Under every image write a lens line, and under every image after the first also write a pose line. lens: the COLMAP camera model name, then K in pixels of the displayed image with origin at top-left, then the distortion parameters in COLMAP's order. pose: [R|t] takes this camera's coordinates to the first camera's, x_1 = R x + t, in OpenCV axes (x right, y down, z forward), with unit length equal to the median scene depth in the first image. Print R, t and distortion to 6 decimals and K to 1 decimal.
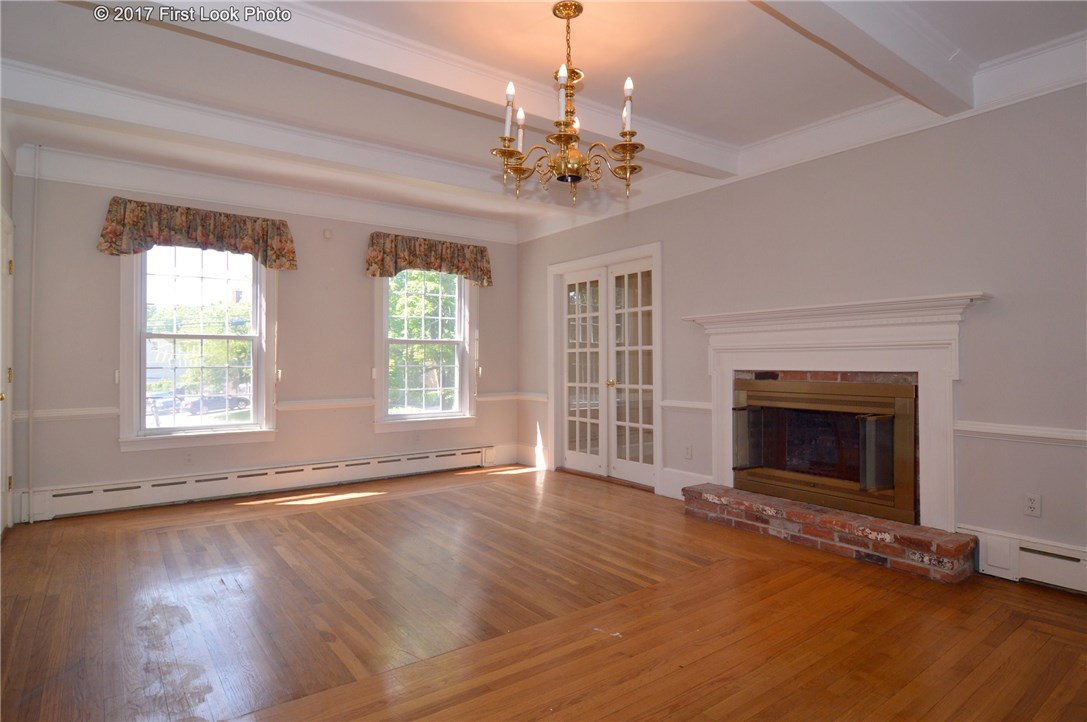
lens RADIAL K [[599.0, 0, 538.4], [0, 599.0, 368.6], [0, 0, 1]] dist [-0.016152, -0.000259]
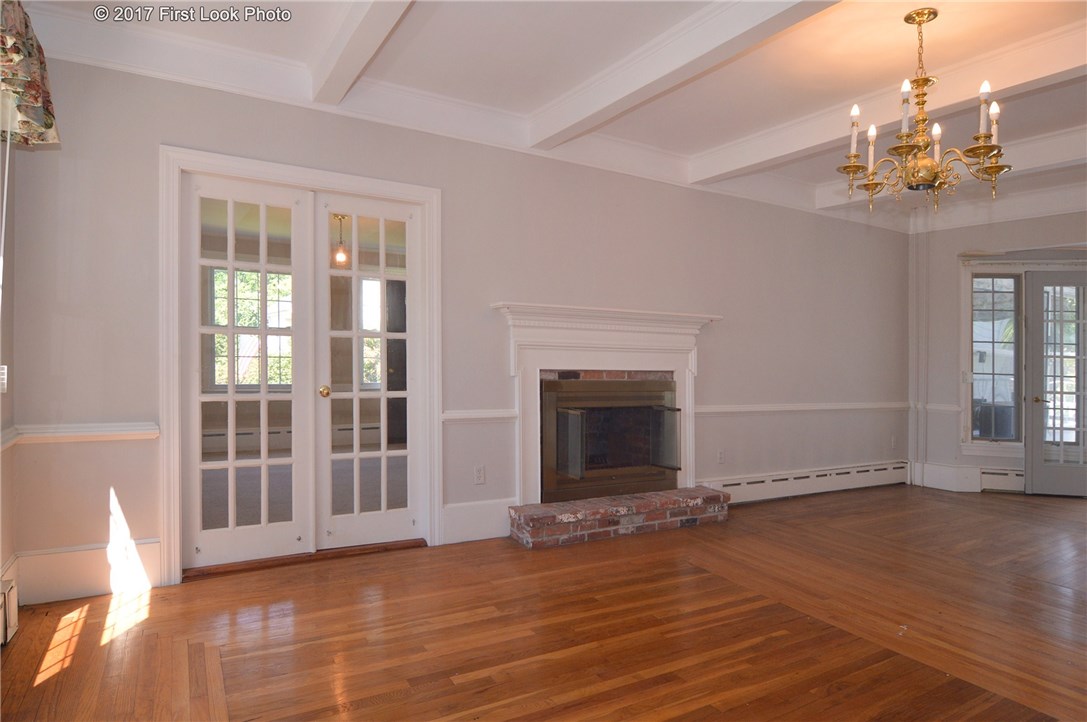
lens RADIAL K [[657.2, 0, 543.5], [0, 657.2, 361.0], [0, 0, 1]] dist [-0.005444, -0.001723]
pose [[0.085909, -0.000904, 0.996303, -0.638789], [-0.009960, 0.999949, 0.001766, -0.011817], [-0.996253, -0.010075, 0.085896, 0.919328]]
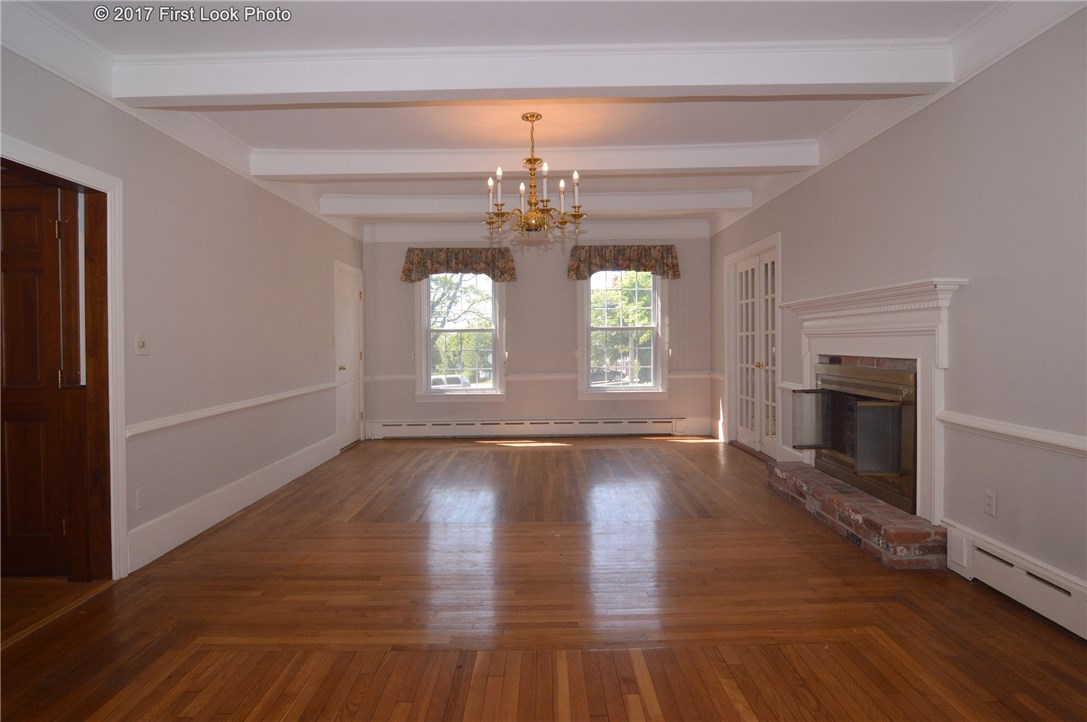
lens RADIAL K [[613.3, 0, 543.5], [0, 613.3, 361.0], [0, 0, 1]] dist [-0.001393, -0.000789]
pose [[0.796892, 0.011177, -0.604018, 0.597277], [0.005888, 0.999638, 0.026267, -0.016735], [0.604093, -0.024489, 0.796538, -0.134251]]
